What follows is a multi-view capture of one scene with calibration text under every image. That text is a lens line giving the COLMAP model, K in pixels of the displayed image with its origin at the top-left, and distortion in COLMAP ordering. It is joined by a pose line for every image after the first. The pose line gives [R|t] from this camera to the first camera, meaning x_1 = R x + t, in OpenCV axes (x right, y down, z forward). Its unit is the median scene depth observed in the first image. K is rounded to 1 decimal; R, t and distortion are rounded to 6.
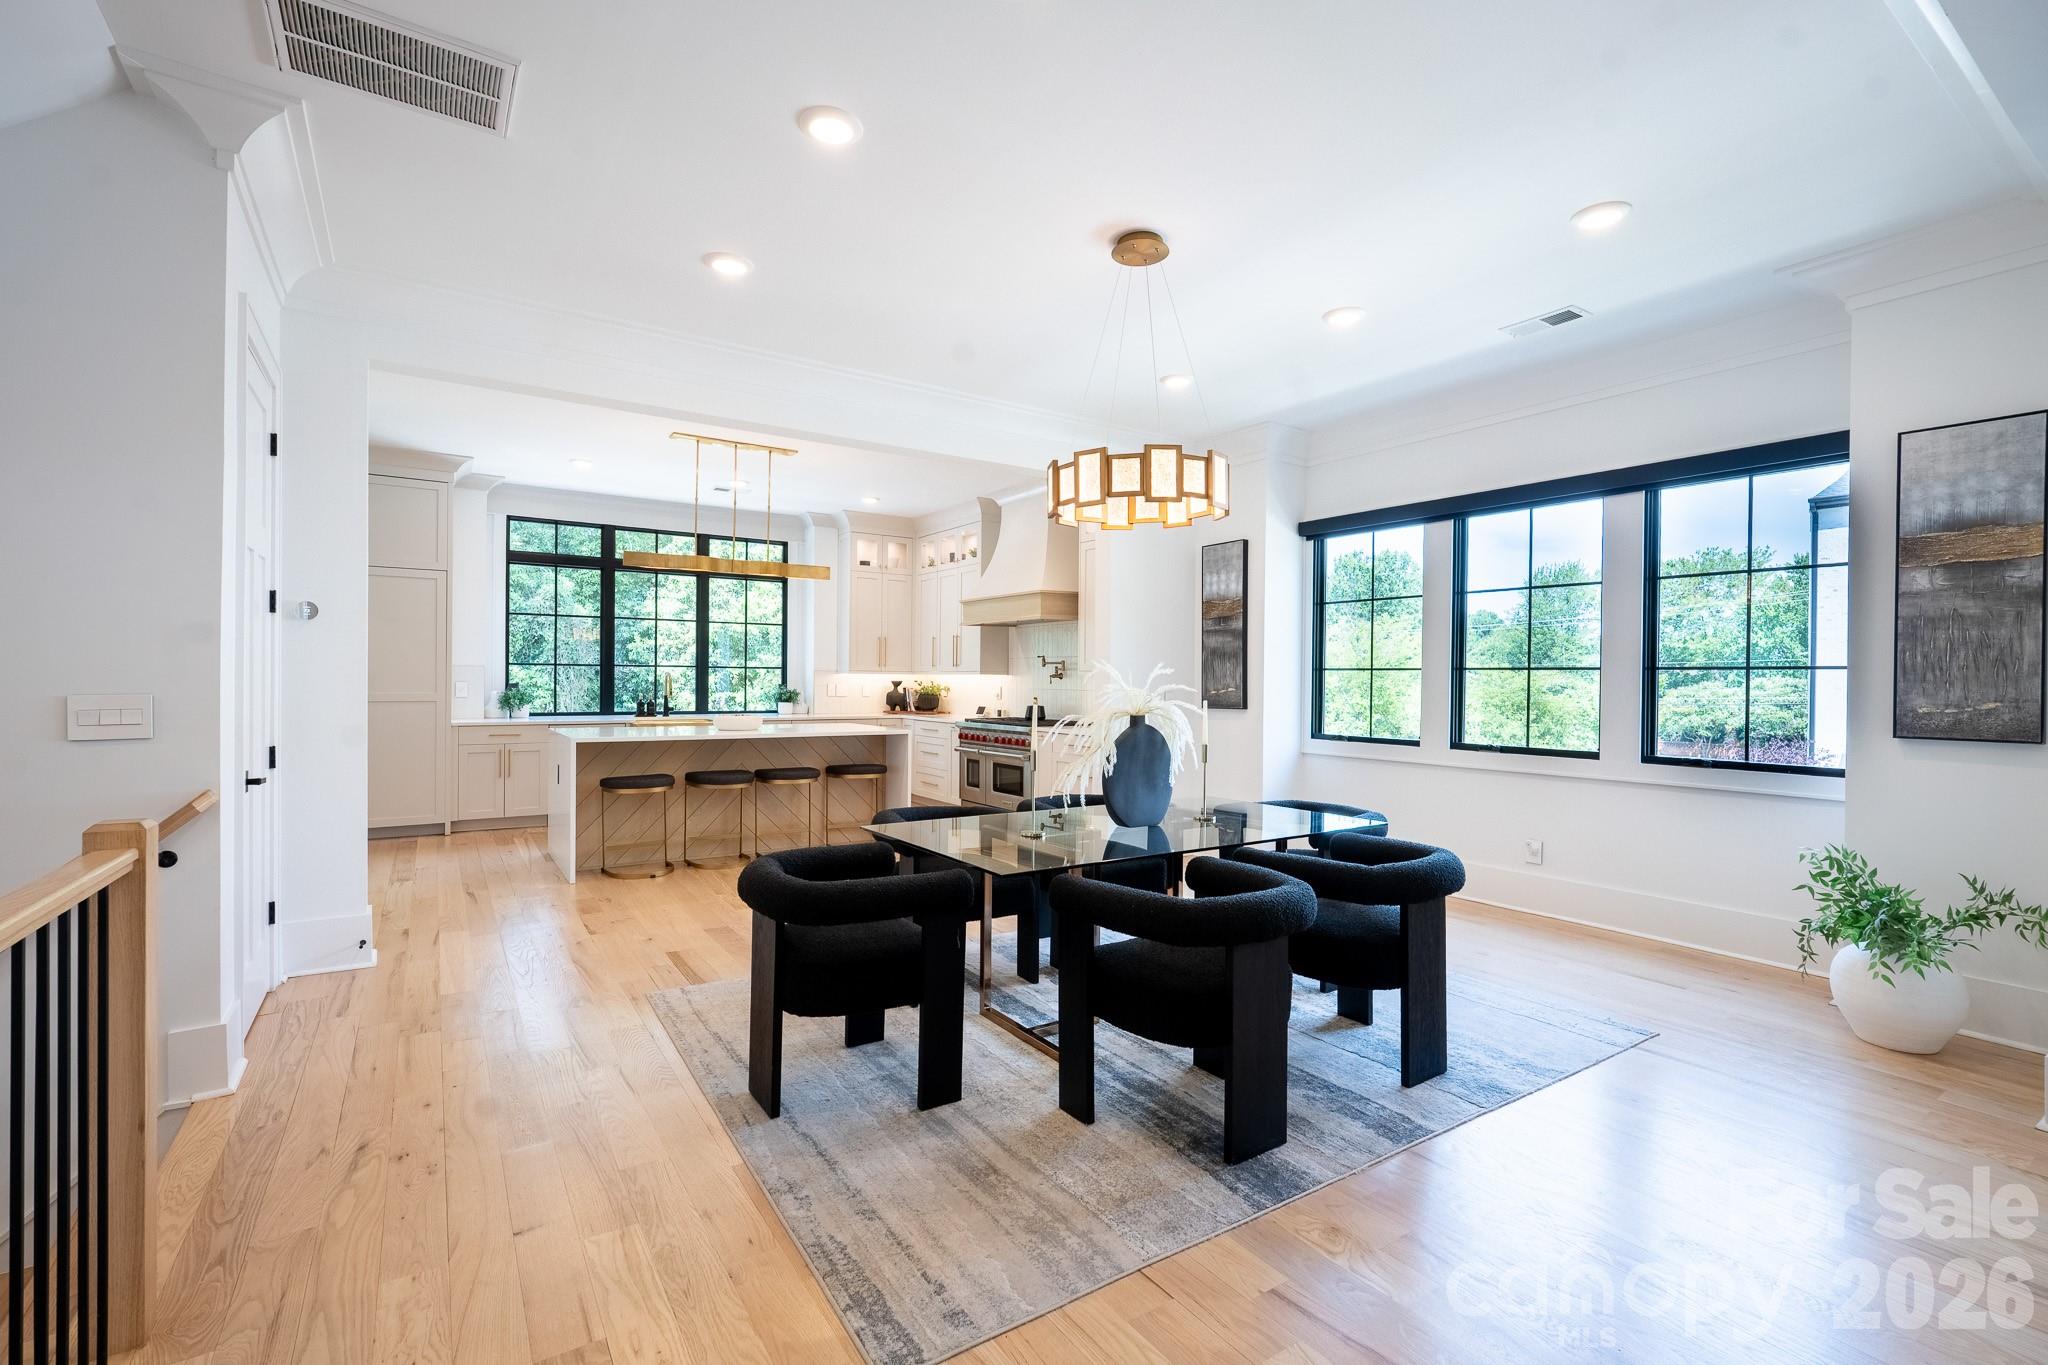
lens RADIAL K [[903.2, 0, 1023.7], [0, 903.2, 669.9], [0, 0, 1]] dist [-0.001231, -0.000261]
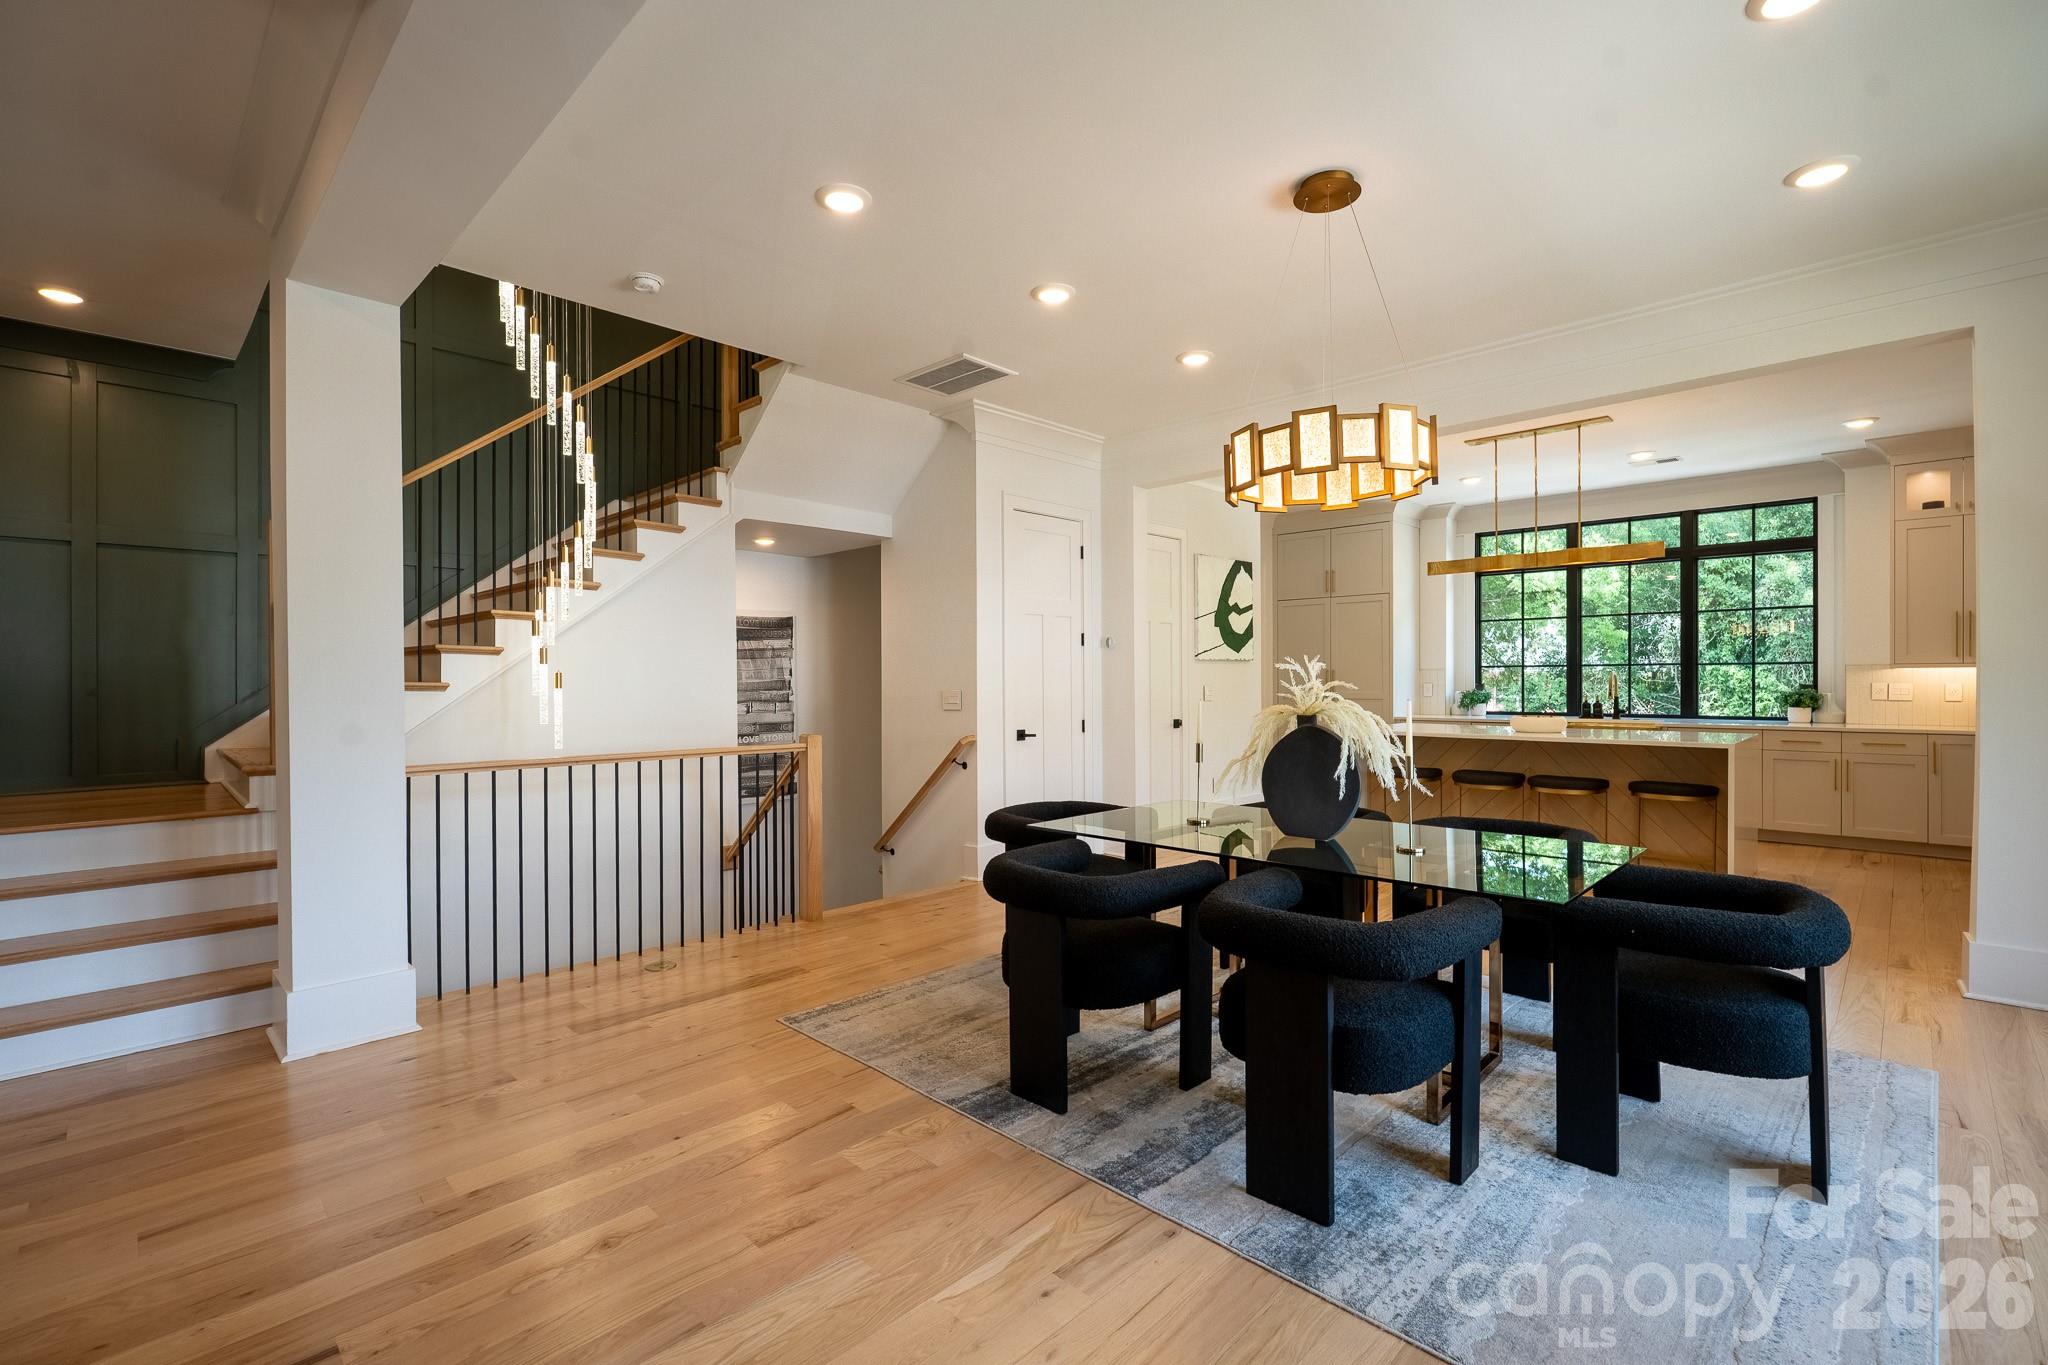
lens RADIAL K [[894.7, 0, 1024.0], [0, 894.7, 682.5], [0, 0, 1]] dist [-0.020565, 0.000061]
pose [[0.212240, -0.007235, -0.977191, 0.432781], [0.017259, 0.999844, -0.003655, 0.007730], [0.977065, -0.016089, 0.212332, 0.248203]]
